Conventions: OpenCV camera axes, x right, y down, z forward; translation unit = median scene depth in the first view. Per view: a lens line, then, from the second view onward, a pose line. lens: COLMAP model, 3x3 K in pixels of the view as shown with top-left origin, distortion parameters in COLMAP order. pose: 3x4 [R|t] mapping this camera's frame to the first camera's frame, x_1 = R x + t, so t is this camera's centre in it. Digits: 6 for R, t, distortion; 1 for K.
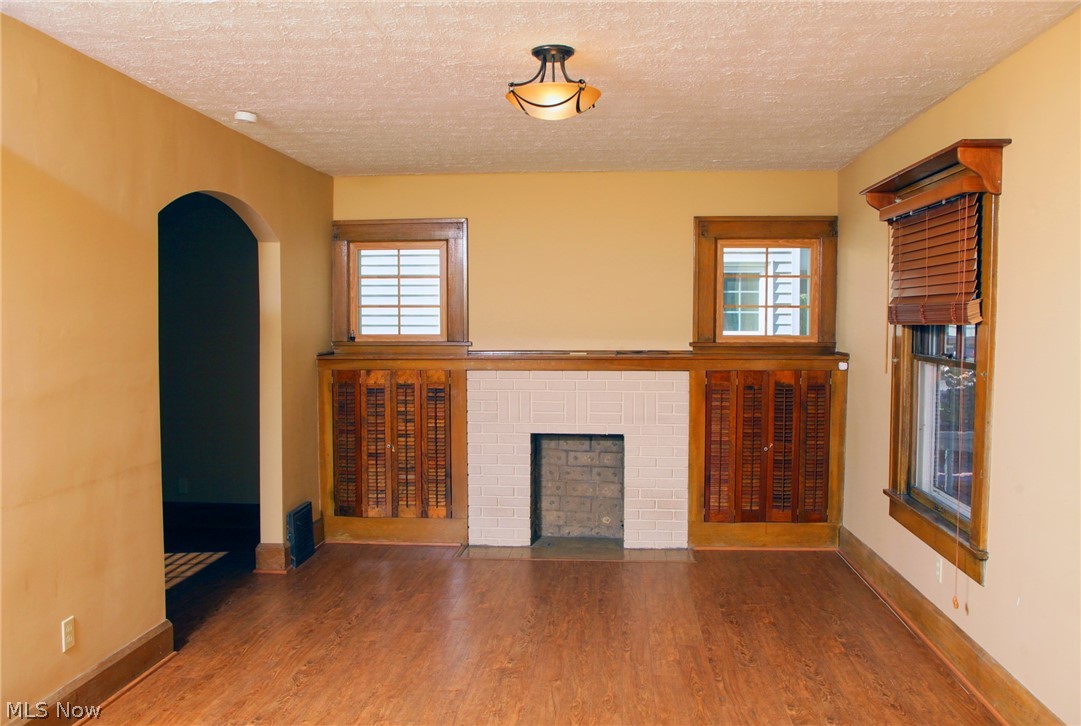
lens RADIAL K [[926.2, 0, 542.1], [0, 926.2, 358.5], [0, 0, 1]] dist [-0.098676, 0.100730]
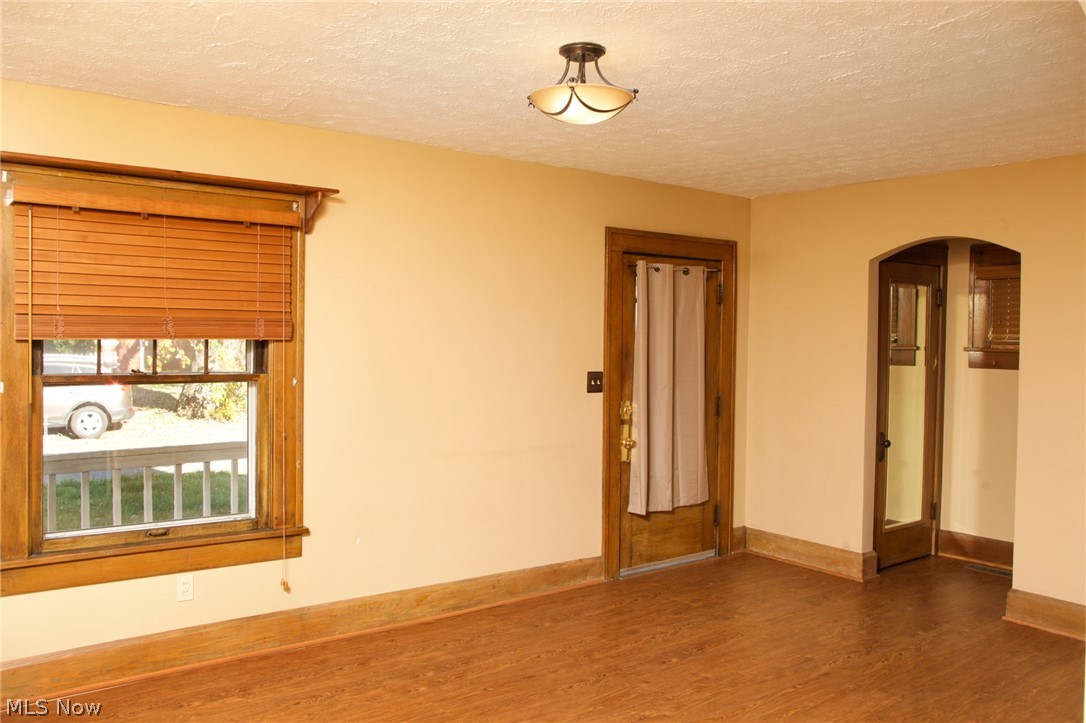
lens RADIAL K [[930.5, 0, 534.7], [0, 930.5, 364.3], [0, 0, 1]] dist [-0.098676, 0.100730]
pose [[-0.659783, -0.044268, 0.750151, -0.374307], [0.020604, 0.996822, 0.076946, -0.053764], [-0.751173, 0.066224, -0.656775, 0.932646]]
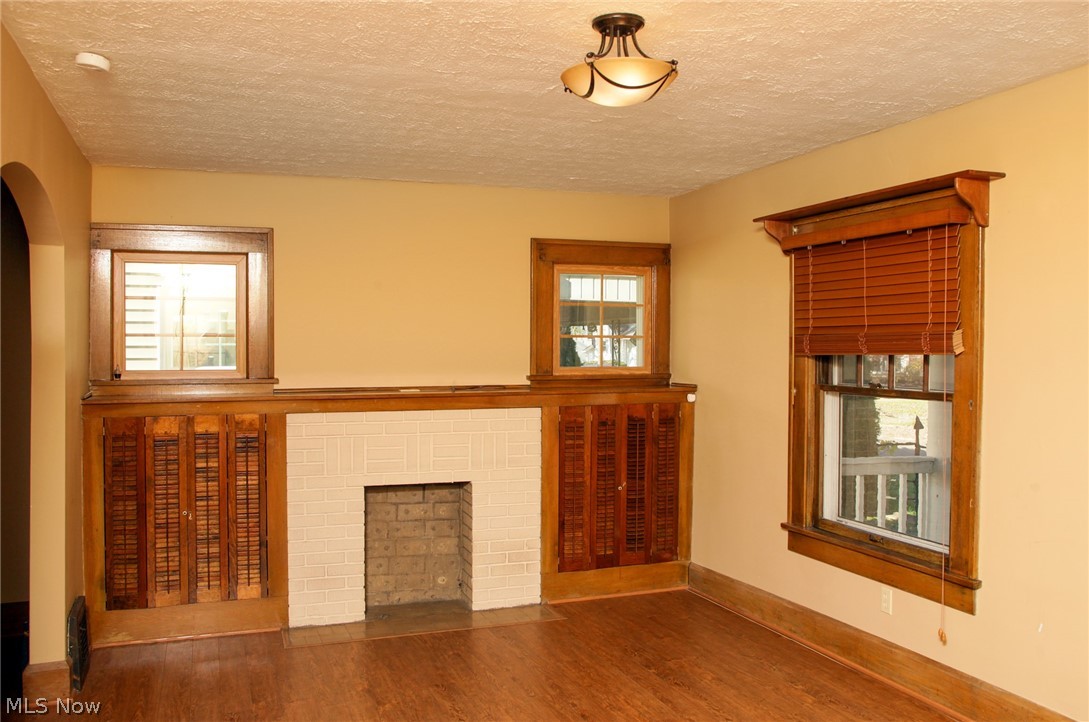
lens RADIAL K [[933.1, 0, 547.4], [0, 933.1, 358.9], [0, 0, 1]] dist [-0.098676, 0.100730]
pose [[0.907468, -0.005594, 0.420083, -0.220202], [0.019781, 0.999371, -0.029422, -0.006990], [-0.419654, 0.035009, 0.907009, 0.164515]]
